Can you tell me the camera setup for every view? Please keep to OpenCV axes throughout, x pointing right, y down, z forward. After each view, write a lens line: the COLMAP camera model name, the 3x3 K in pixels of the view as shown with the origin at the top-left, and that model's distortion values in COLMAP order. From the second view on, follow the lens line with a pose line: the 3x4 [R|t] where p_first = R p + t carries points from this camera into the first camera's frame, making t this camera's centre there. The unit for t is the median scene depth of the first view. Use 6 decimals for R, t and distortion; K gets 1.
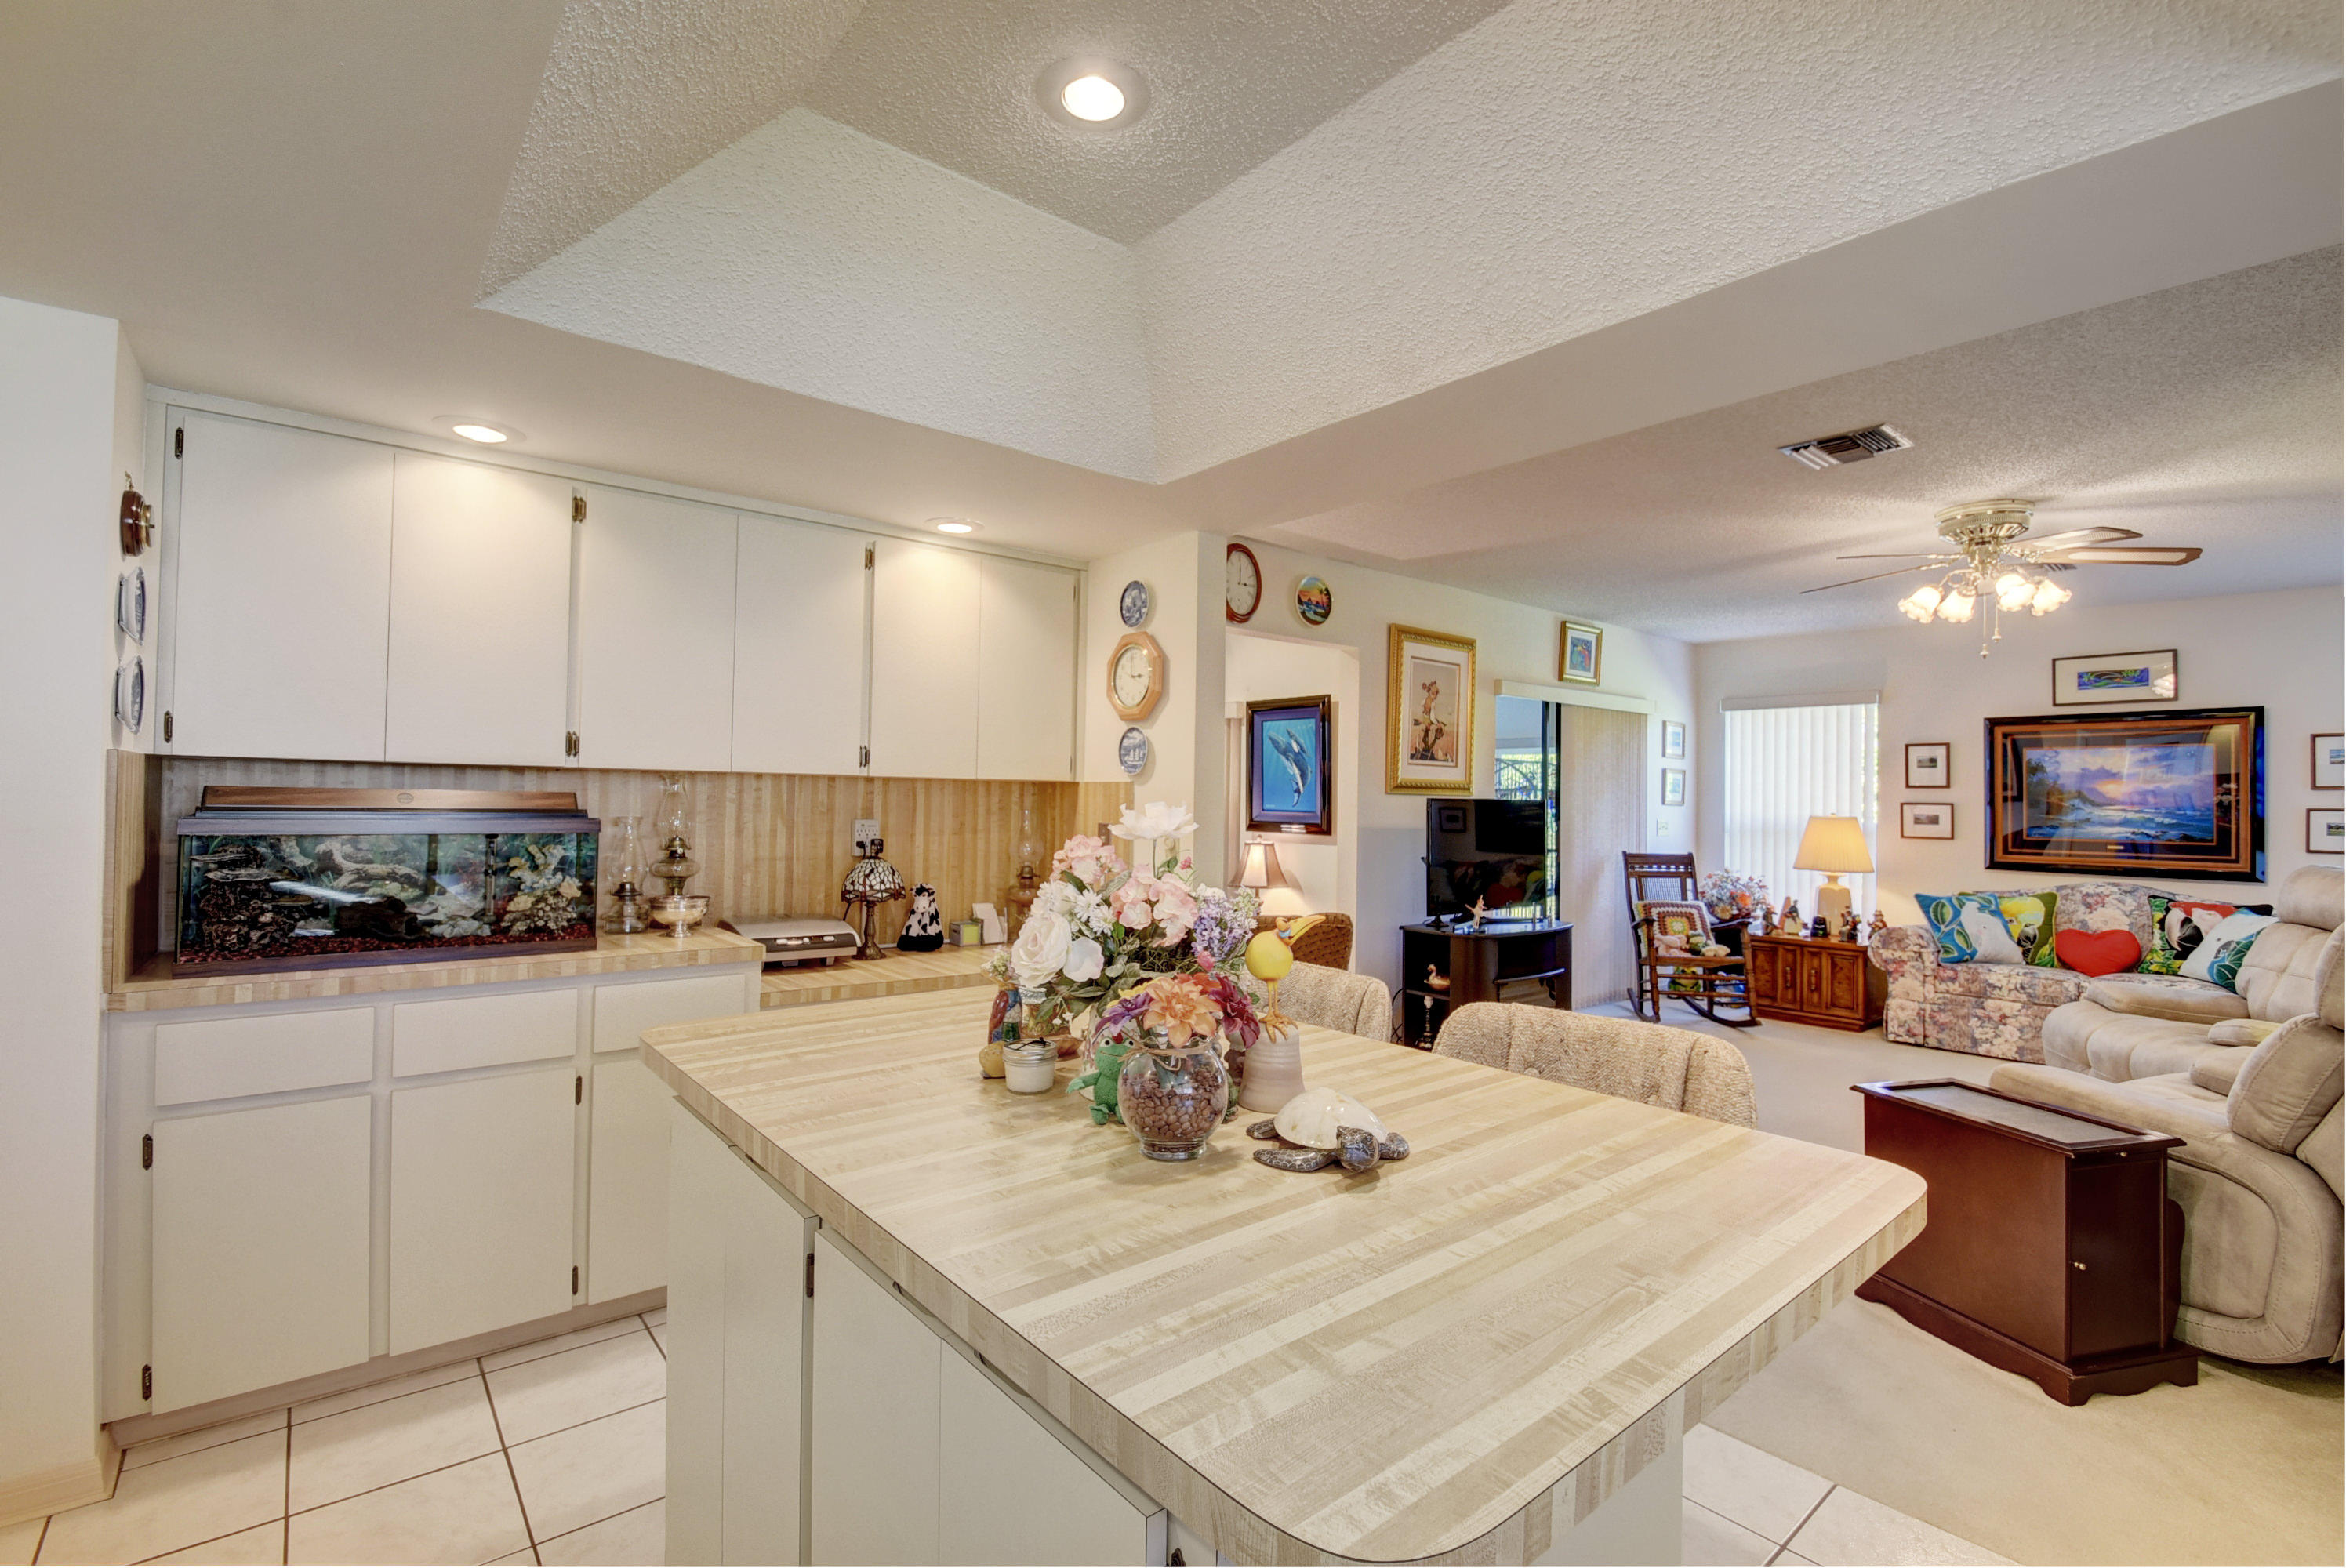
lens RADIAL K [[1025.7, 0, 1162.3], [0, 1025.7, 777.9], [0, 0, 1]] dist [0.000605, -0.010123]
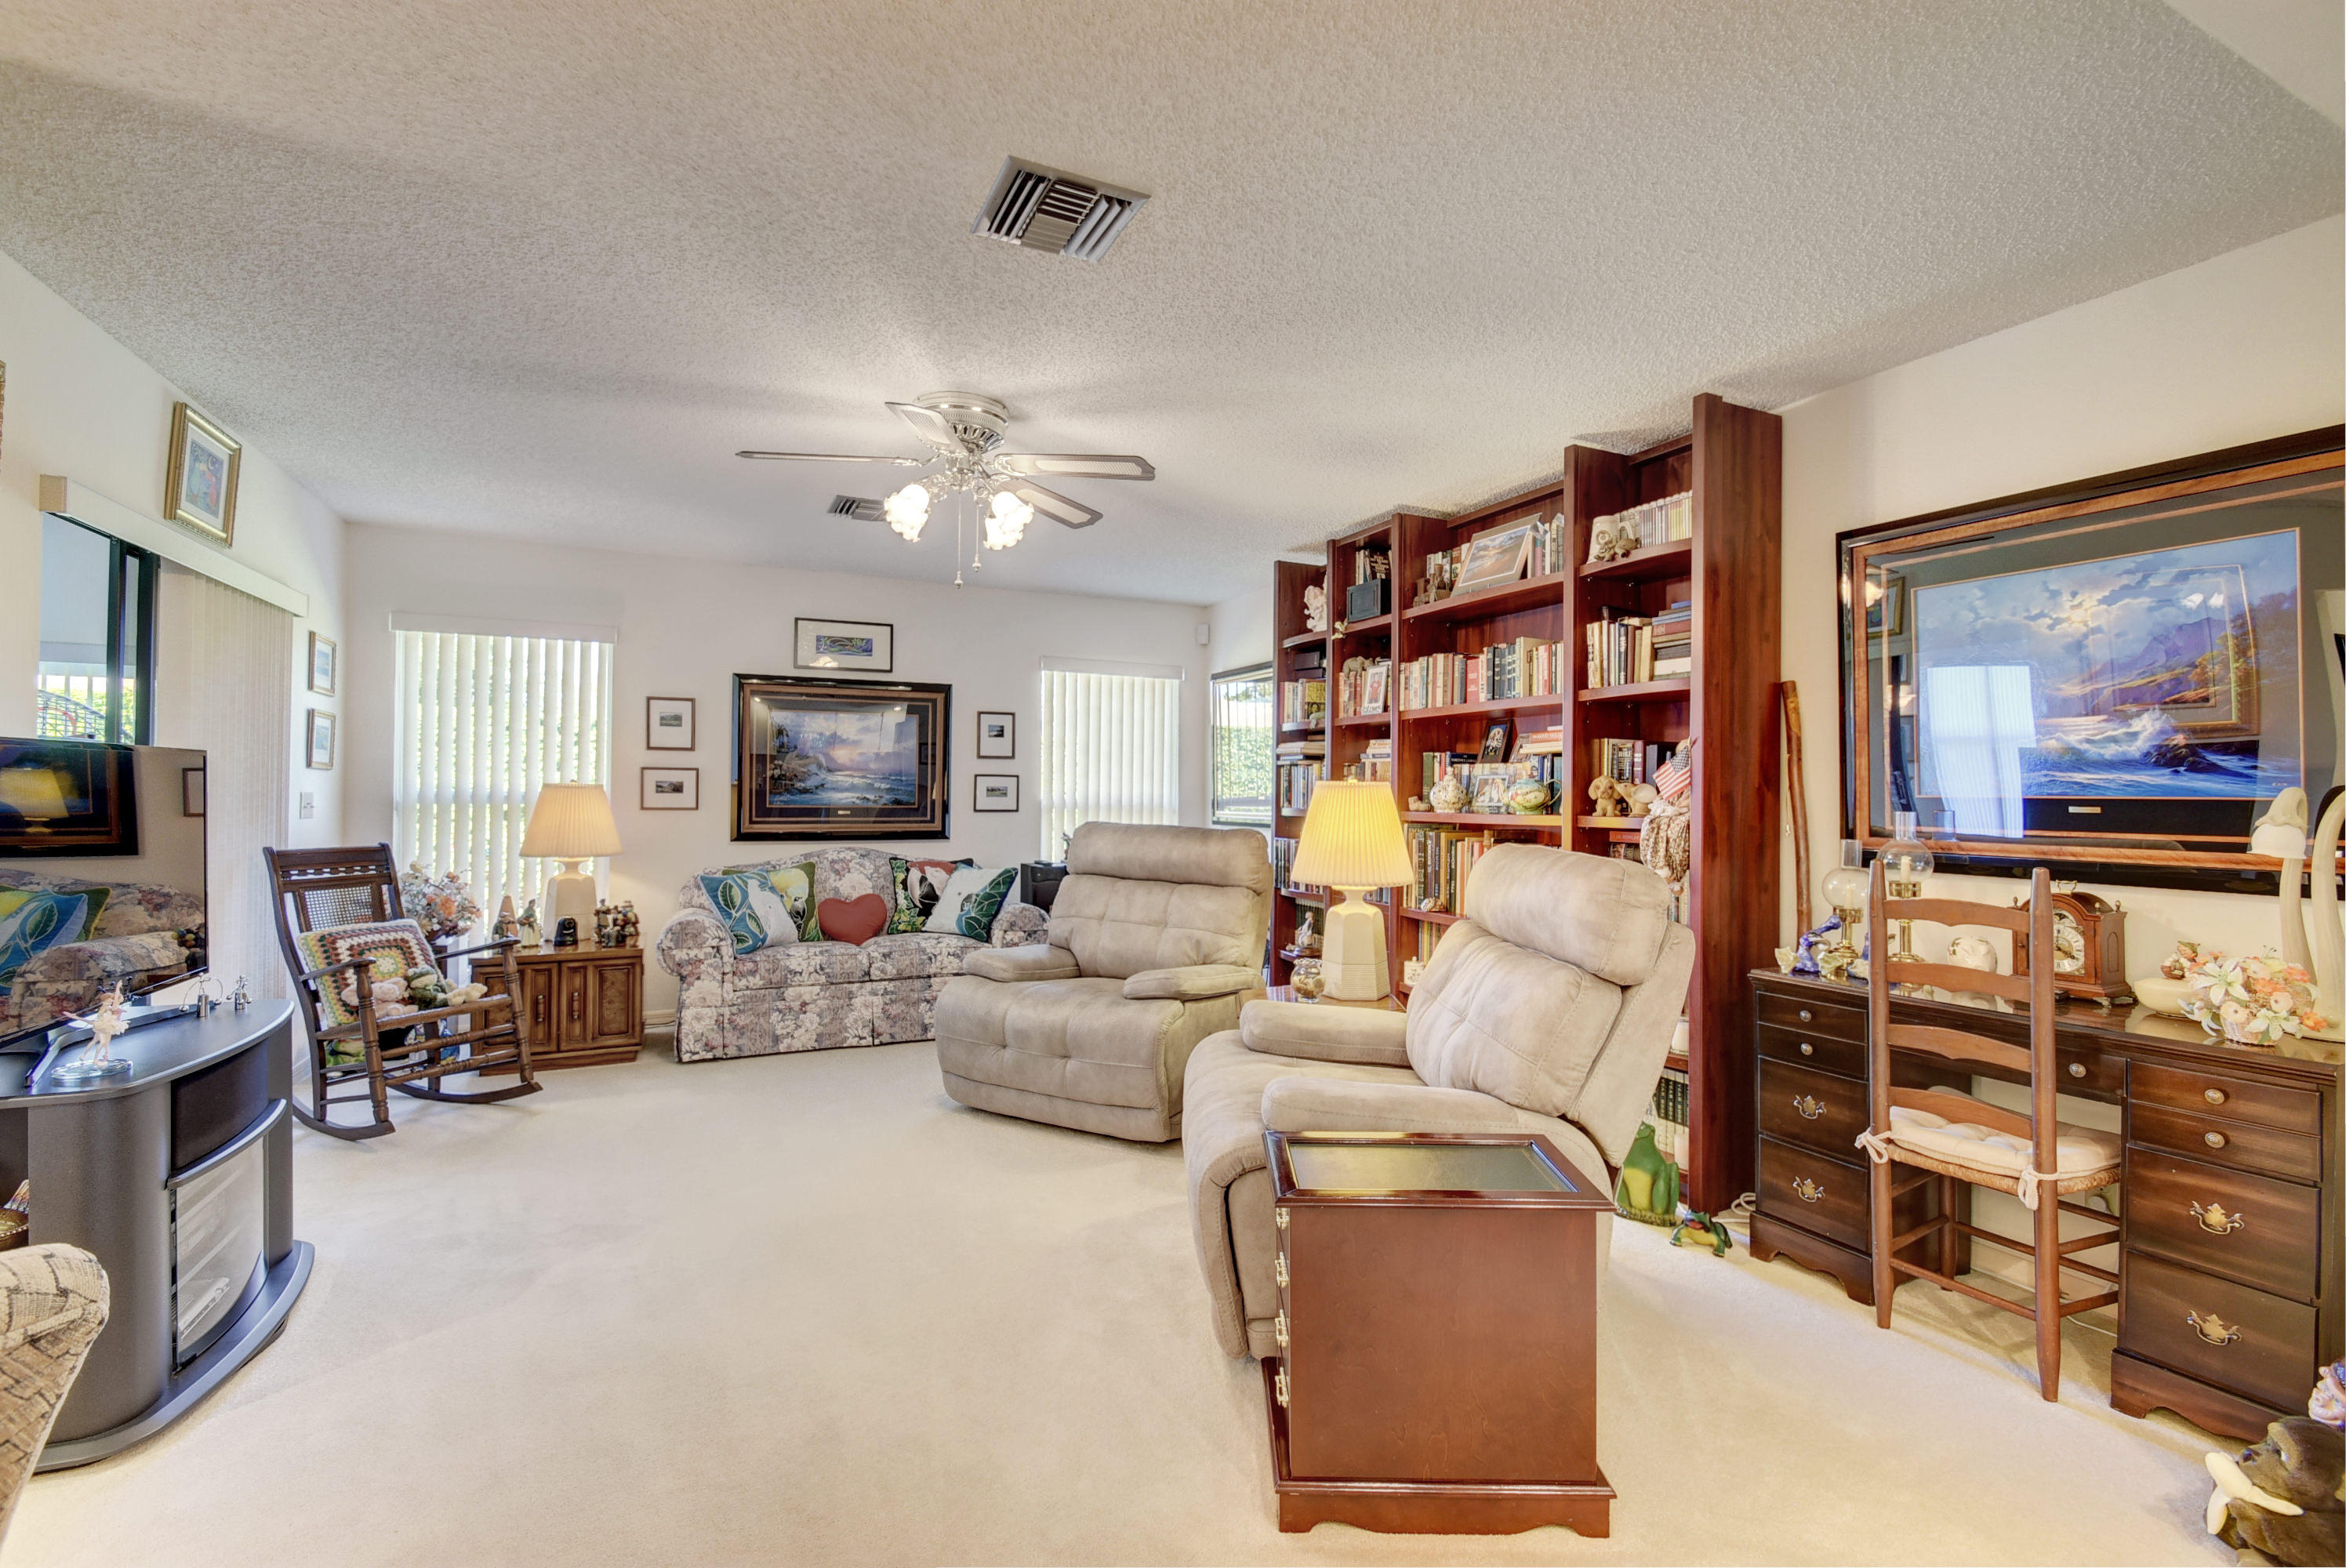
lens RADIAL K [[1025.7, 0, 1173.9], [0, 1025.7, 784.8], [0, 0, 1]] dist [0.000605, -0.010123]
pose [[0.243045, -0.006884, 0.969991, 0.027457], [-0.024505, 0.999612, 0.013234, 0.019675], [-0.969705, -0.026986, 0.242782, 0.444269]]
